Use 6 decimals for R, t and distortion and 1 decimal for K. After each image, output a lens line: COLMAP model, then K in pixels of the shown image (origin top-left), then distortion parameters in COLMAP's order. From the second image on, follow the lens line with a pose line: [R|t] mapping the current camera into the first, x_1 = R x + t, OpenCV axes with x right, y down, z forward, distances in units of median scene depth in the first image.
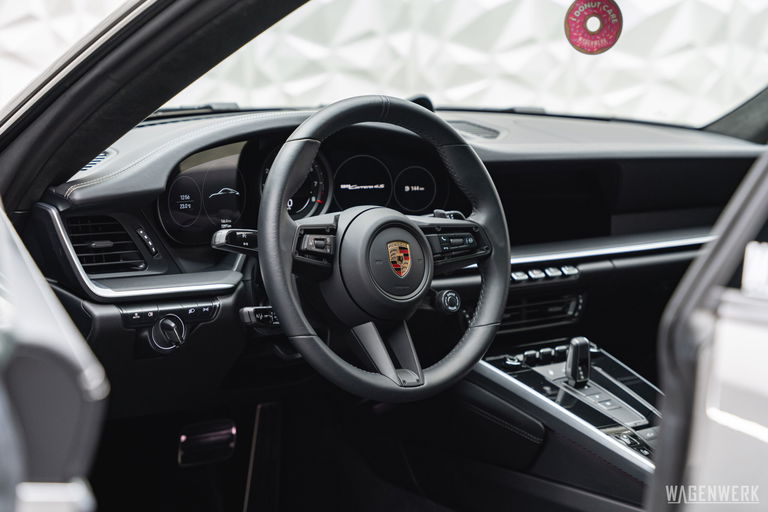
lens RADIAL K [[1439.7, 0, 384.0], [0, 1439.7, 256.0], [0, 0, 1]] dist [0.078815, 0.037101]
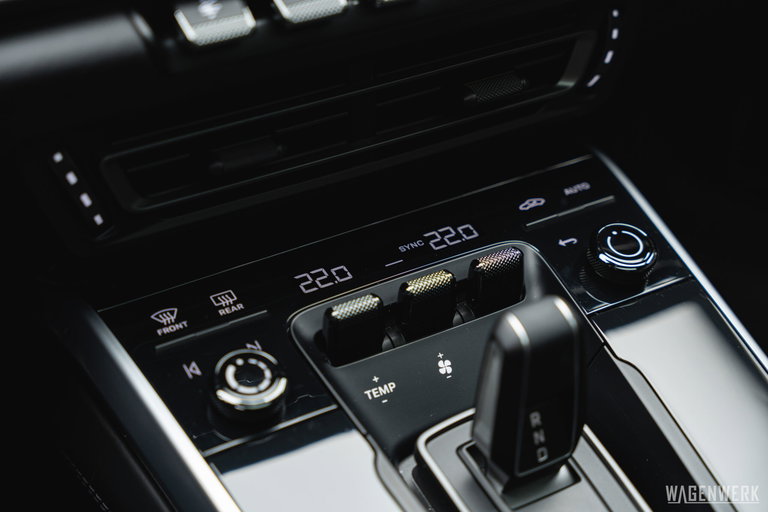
lens RADIAL K [[1398.8, 0, 384.0], [0, 1398.8, 256.0], [0, 0, 1]] dist [-0.000697, -0.006809]
pose [[0.991408, 0.051092, -0.120412, 0.150491], [0.002677, 0.912441, 0.409199, -0.043896], [0.130776, -0.406005, 0.904465, 0.876693]]
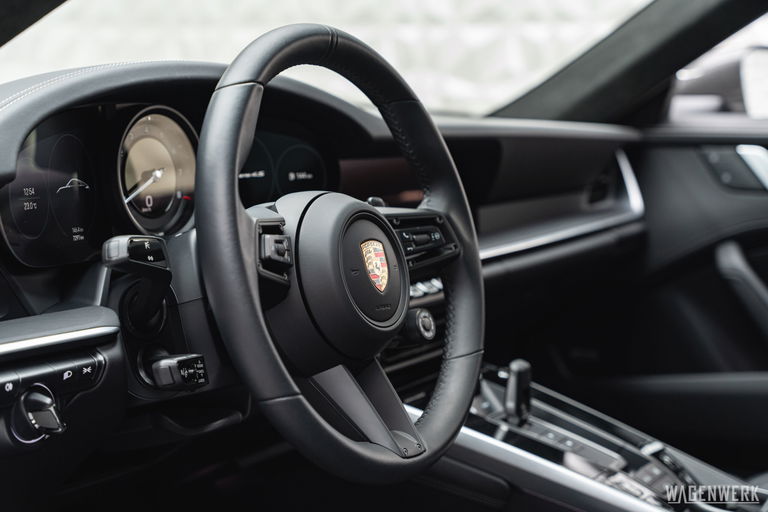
lens RADIAL K [[1299.0, 0, 384.0], [0, 1299.0, 256.0], [0, 0, 1]] dist [0.050643, -0.002865]
pose [[0.932518, -0.065837, 0.355072, -0.188583], [0.075638, 0.997040, -0.013776, 0.005637], [-0.353114, 0.039703, 0.934737, 0.411857]]
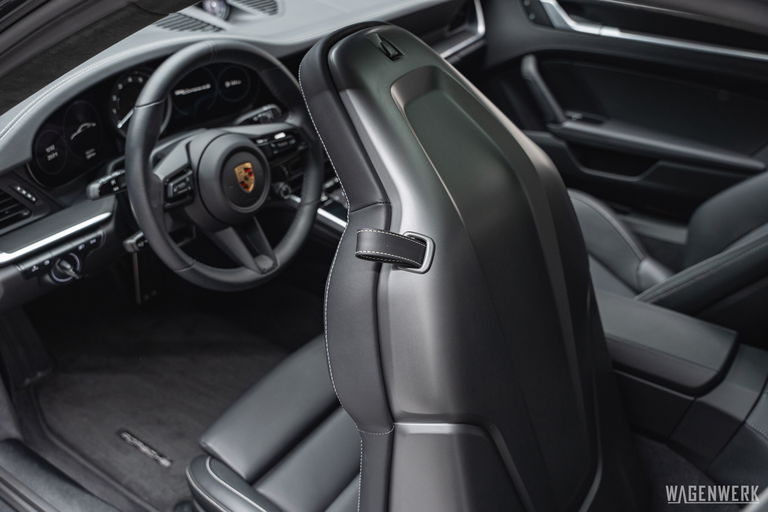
lens RADIAL K [[718.2, 0, 384.0], [0, 718.2, 256.0], [0, 0, 1]] dist [-0.001148, 0.007152]
pose [[0.954520, -0.176346, 0.240405, -0.034634], [0.064845, 0.909814, 0.409919, -0.174911], [-0.291011, -0.375687, 0.879870, 0.367050]]
